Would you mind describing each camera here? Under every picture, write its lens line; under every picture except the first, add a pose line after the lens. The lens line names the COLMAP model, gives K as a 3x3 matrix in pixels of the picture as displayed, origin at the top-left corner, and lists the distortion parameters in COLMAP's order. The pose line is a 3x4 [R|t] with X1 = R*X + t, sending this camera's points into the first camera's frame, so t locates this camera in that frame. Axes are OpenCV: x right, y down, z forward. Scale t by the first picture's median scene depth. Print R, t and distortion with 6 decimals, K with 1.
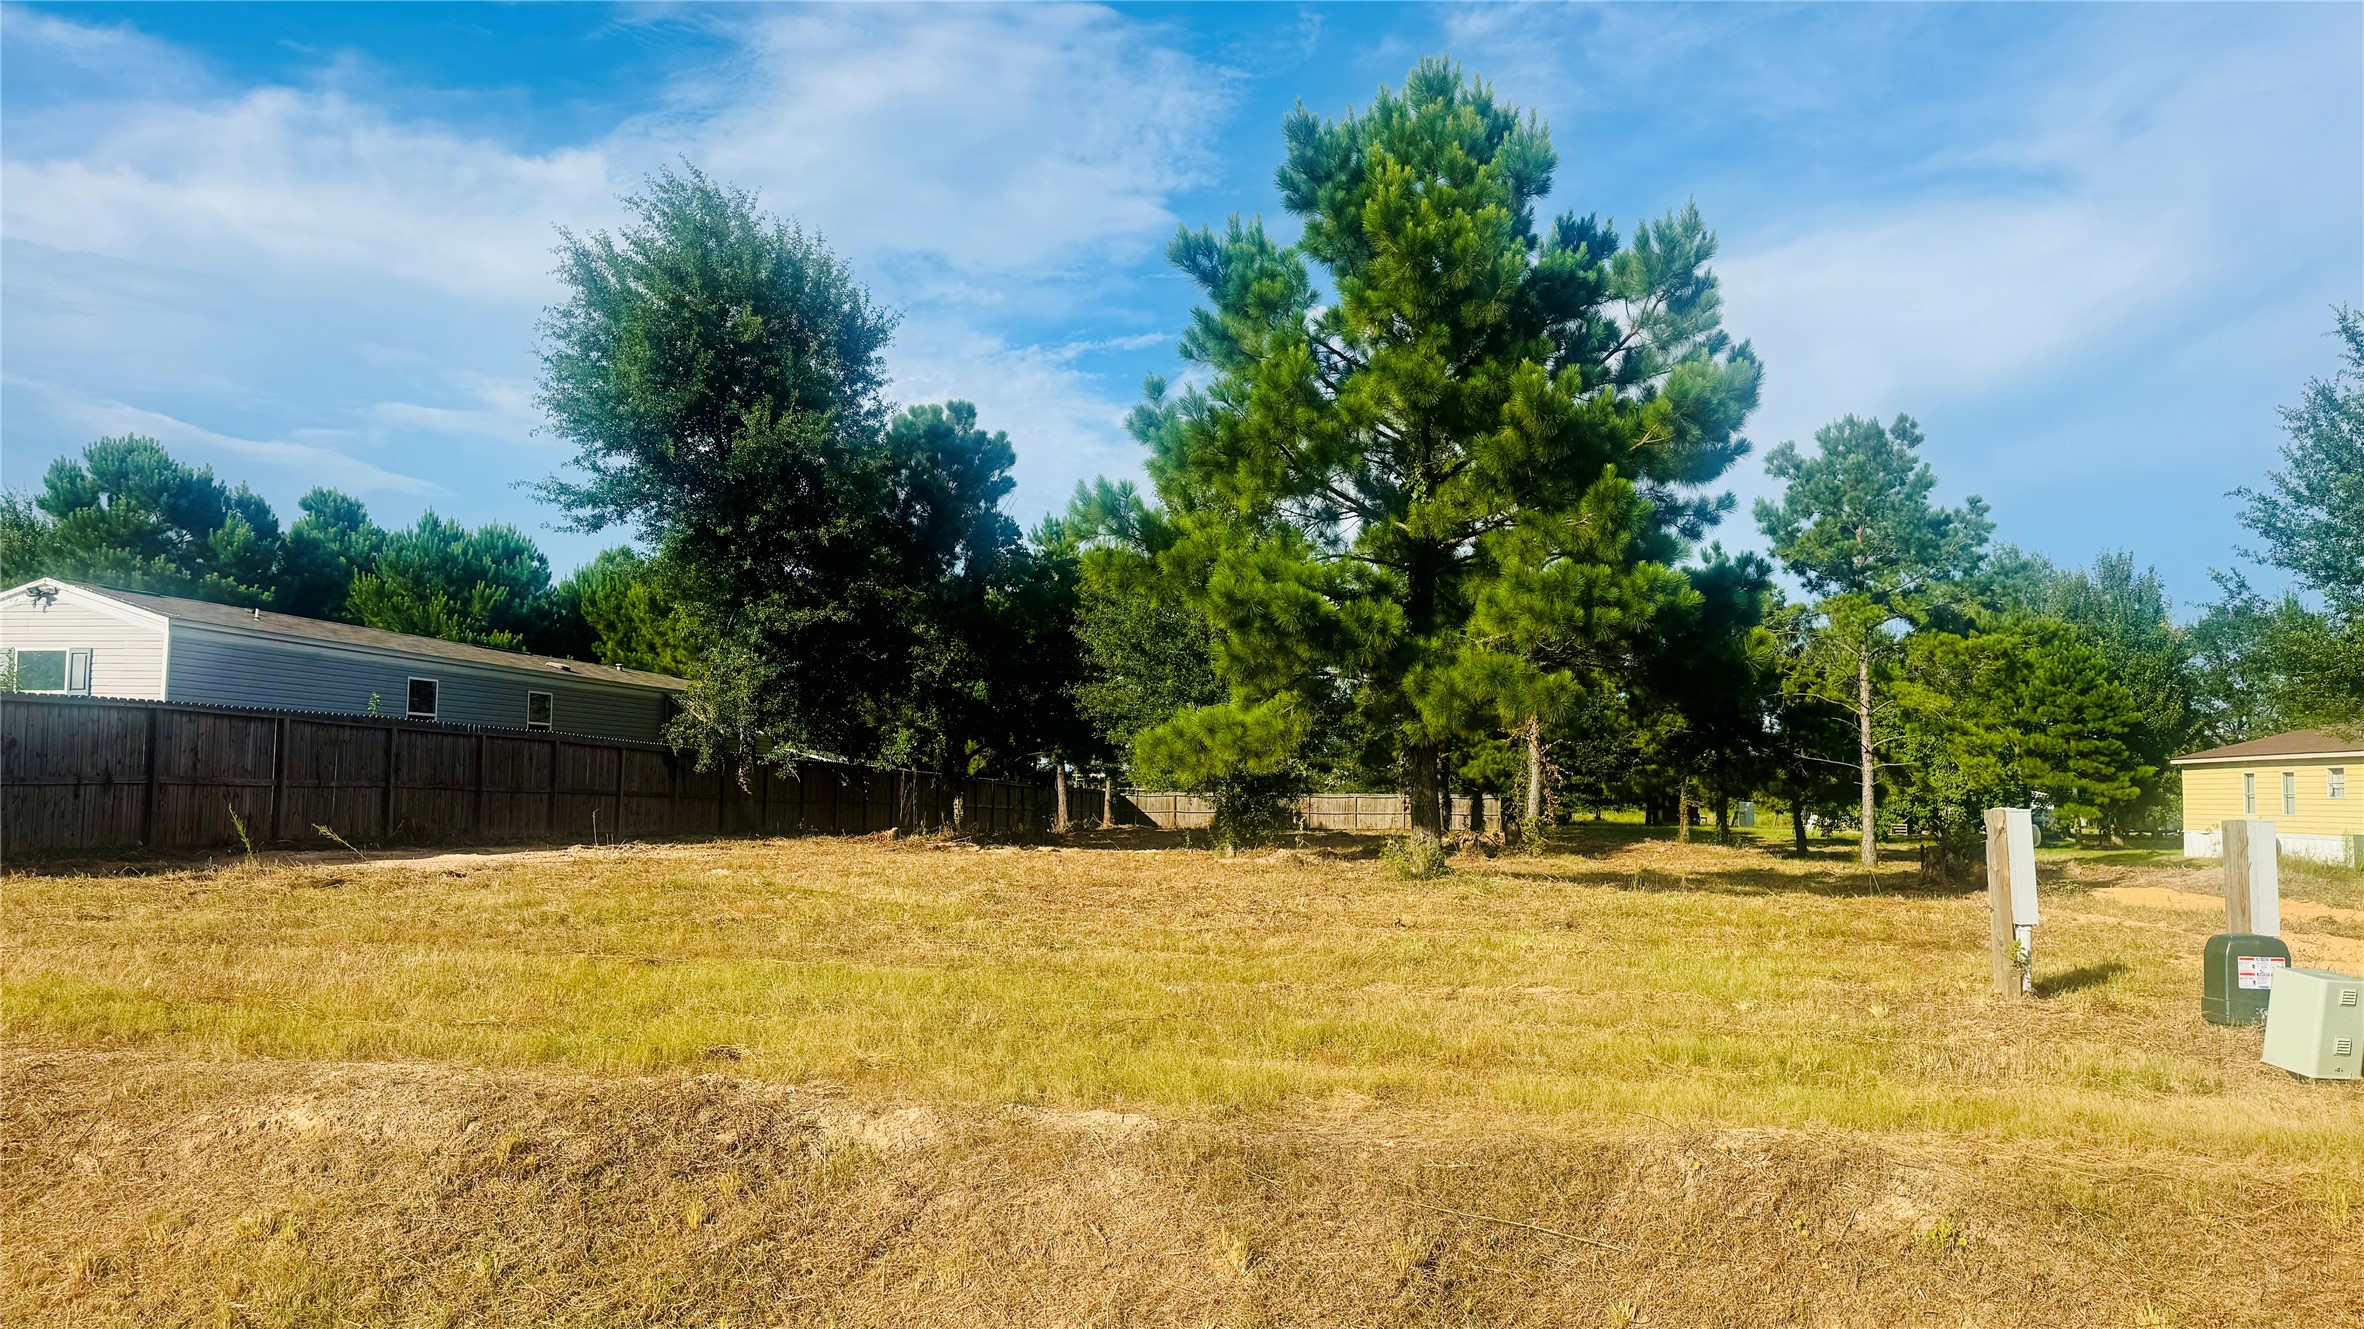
lens RADIAL K [[1622.3, 0, 1173.8], [0, 1622.3, 676.3], [0, 0, 1]] dist [0.166691, -0.268590]
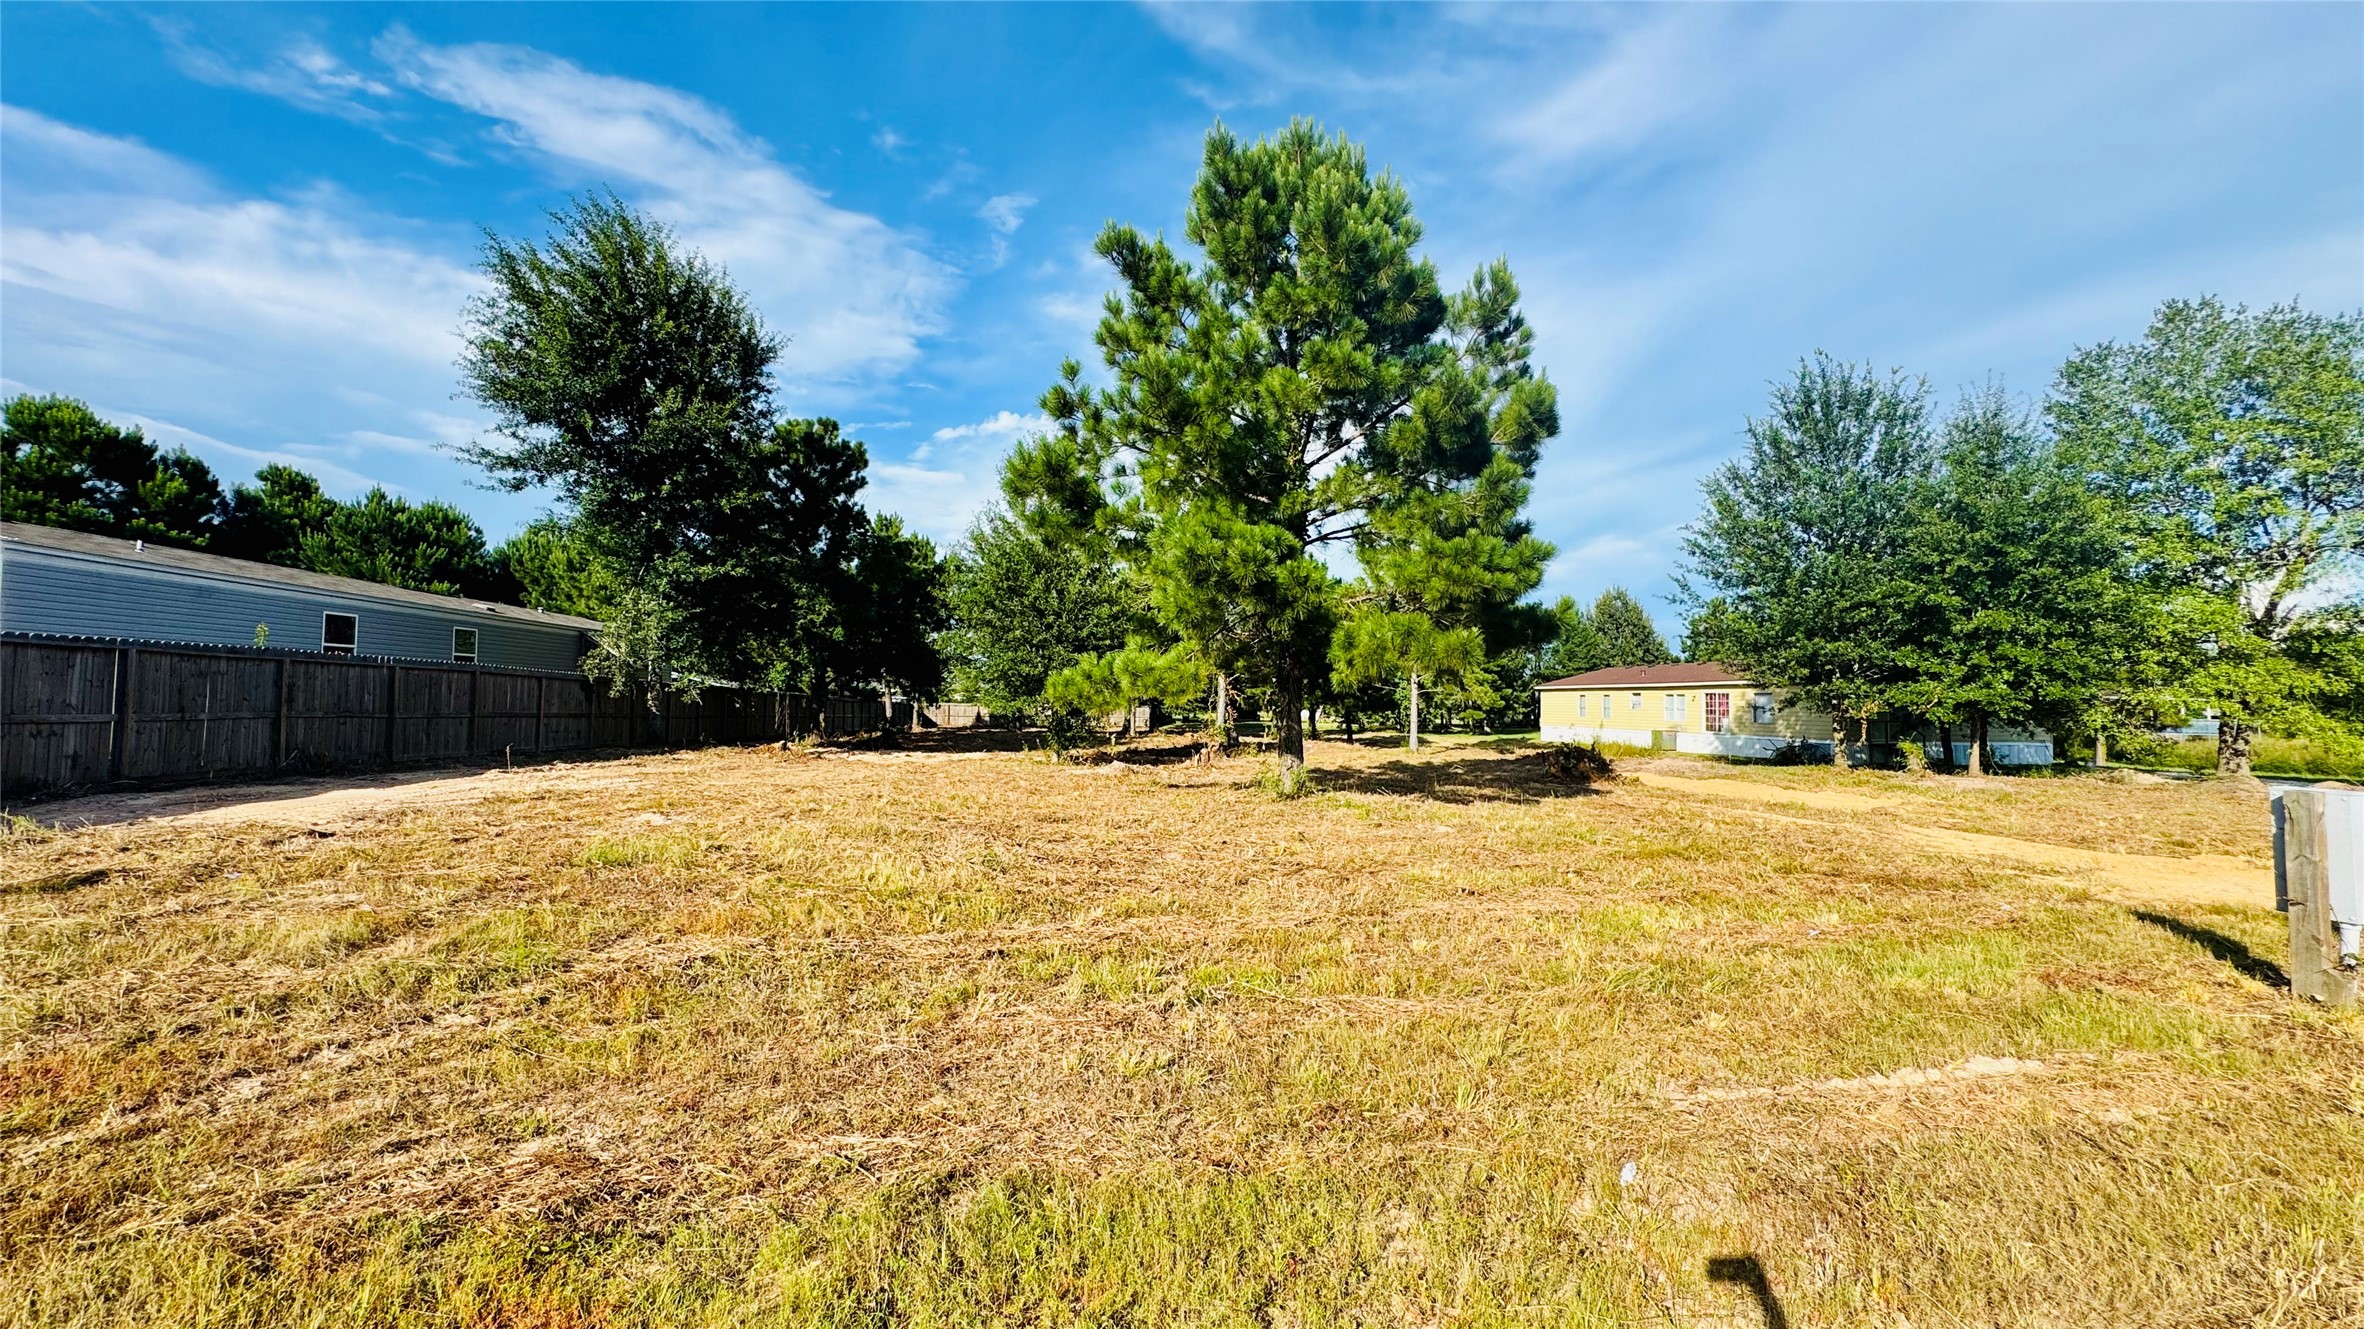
lens RADIAL K [[944.9, 0, 1188.9], [0, 944.9, 665.4], [0, 0, 1]] dist [-0.004093, 0.000939]
pose [[0.962515, 0.011161, 0.270999, -0.065495], [-0.020890, 0.999236, 0.033042, 0.002928], [-0.270424, -0.037464, 0.962012, 0.204626]]
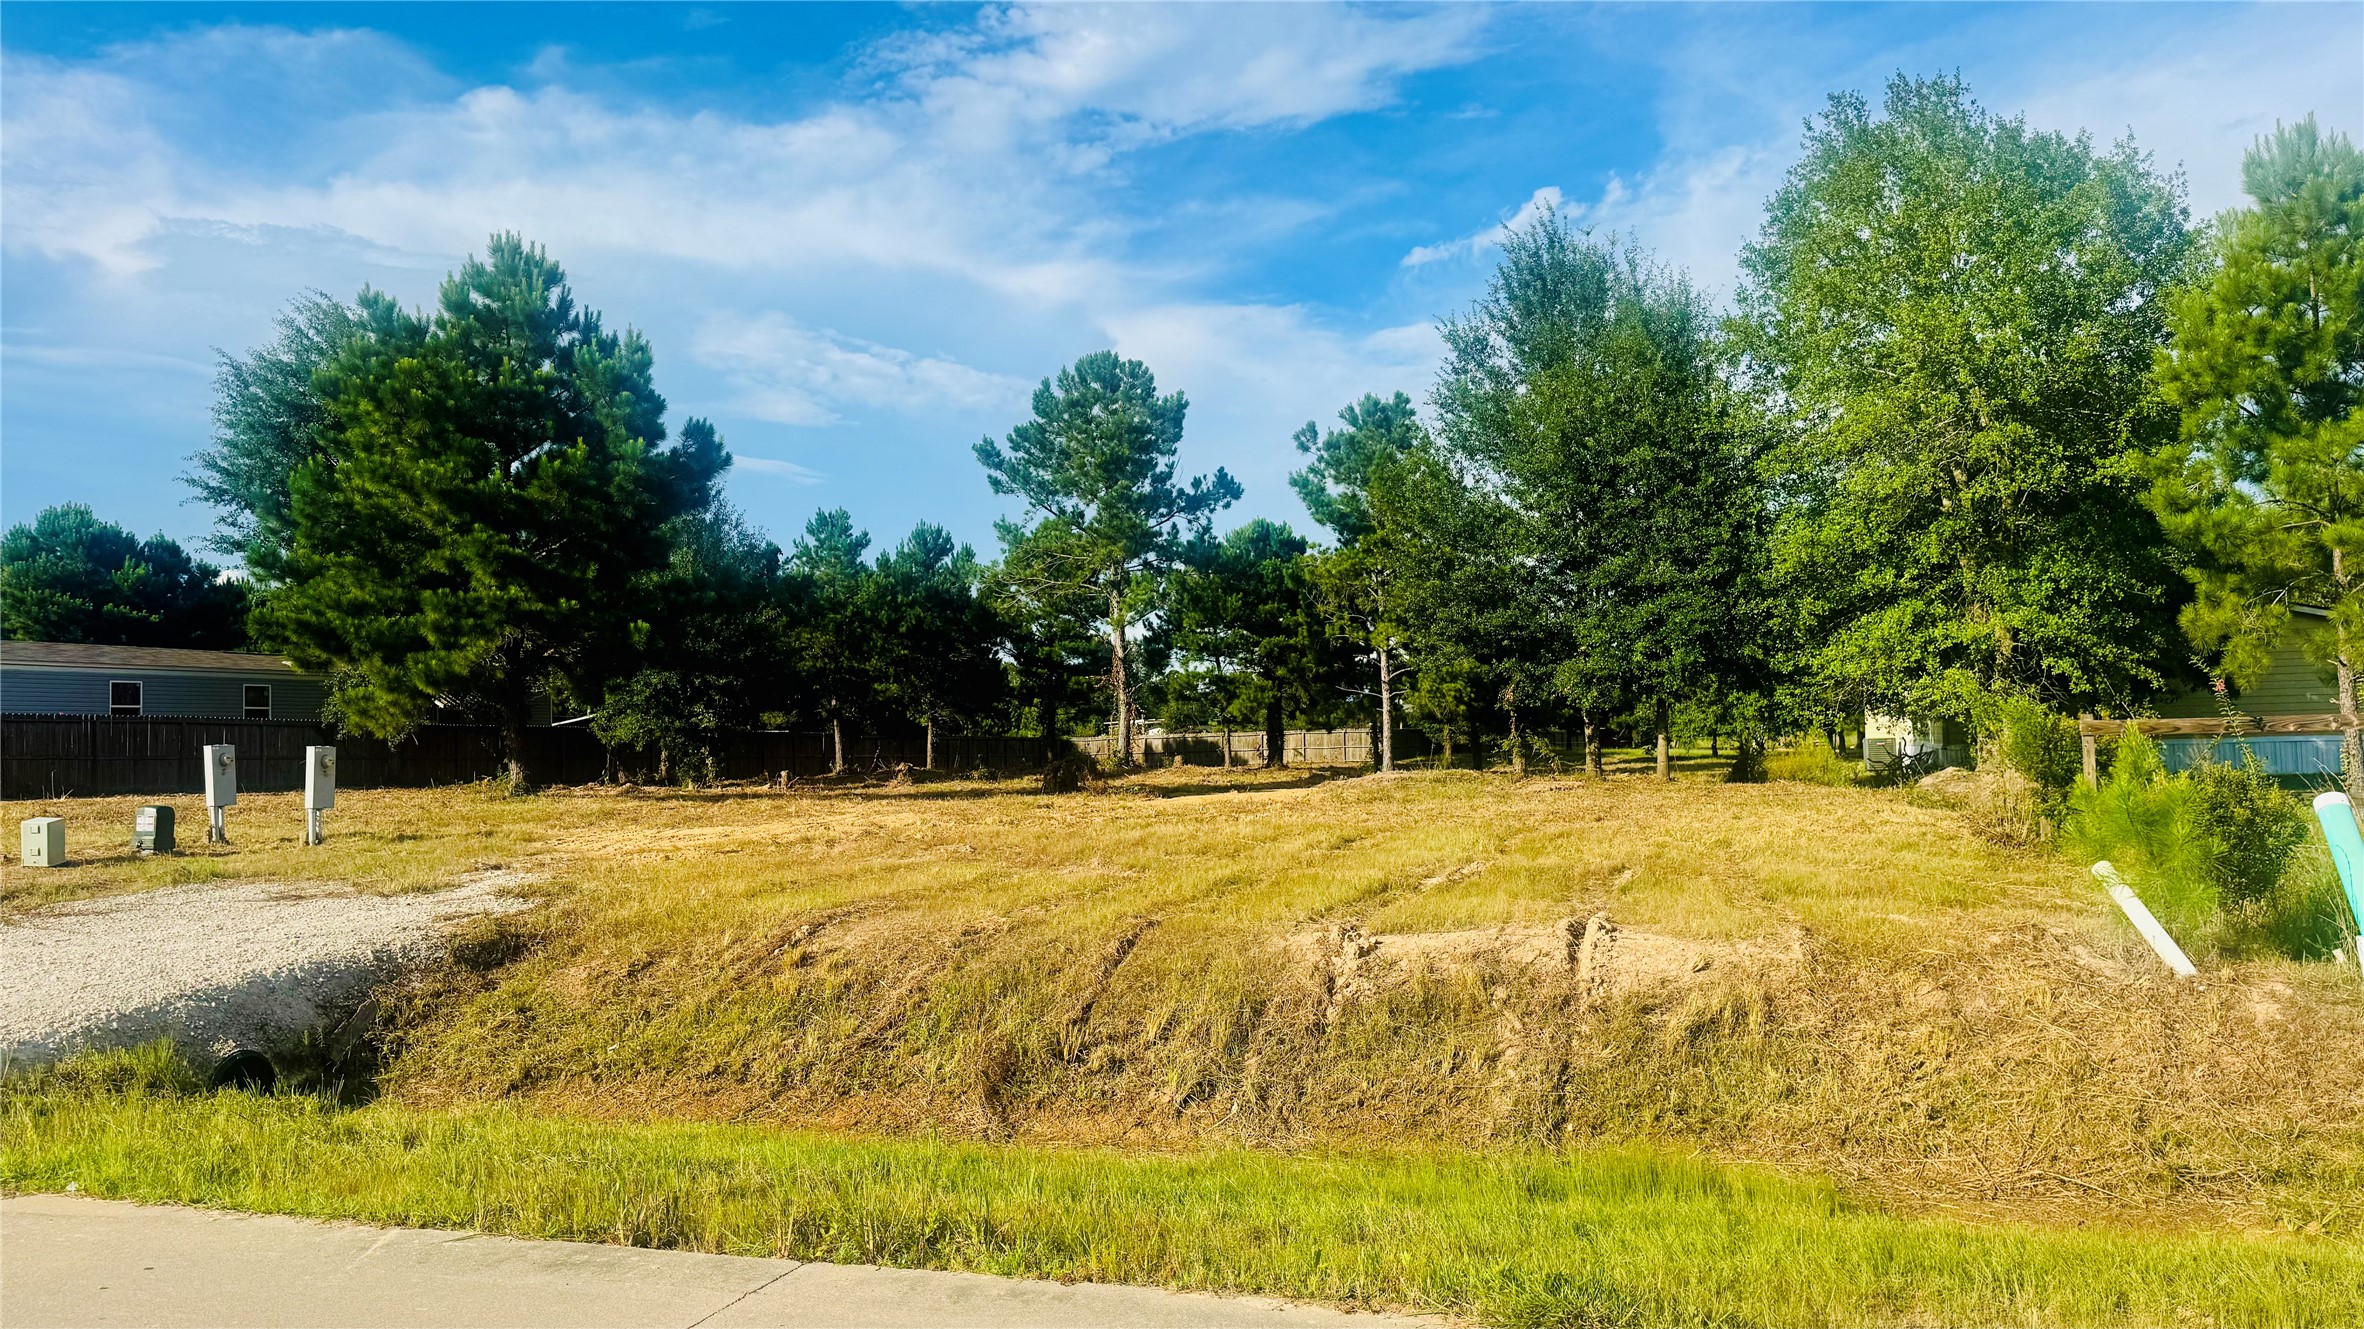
lens RADIAL K [[1643.7, 0, 1181.7], [0, 1643.7, 669.8], [0, 0, 1]] dist [0.121012, -0.201791]
pose [[0.983681, -0.043891, -0.174488, 0.597268], [0.049227, 0.998440, 0.026365, -0.001377], [0.173058, -0.034524, 0.984306, -0.212897]]
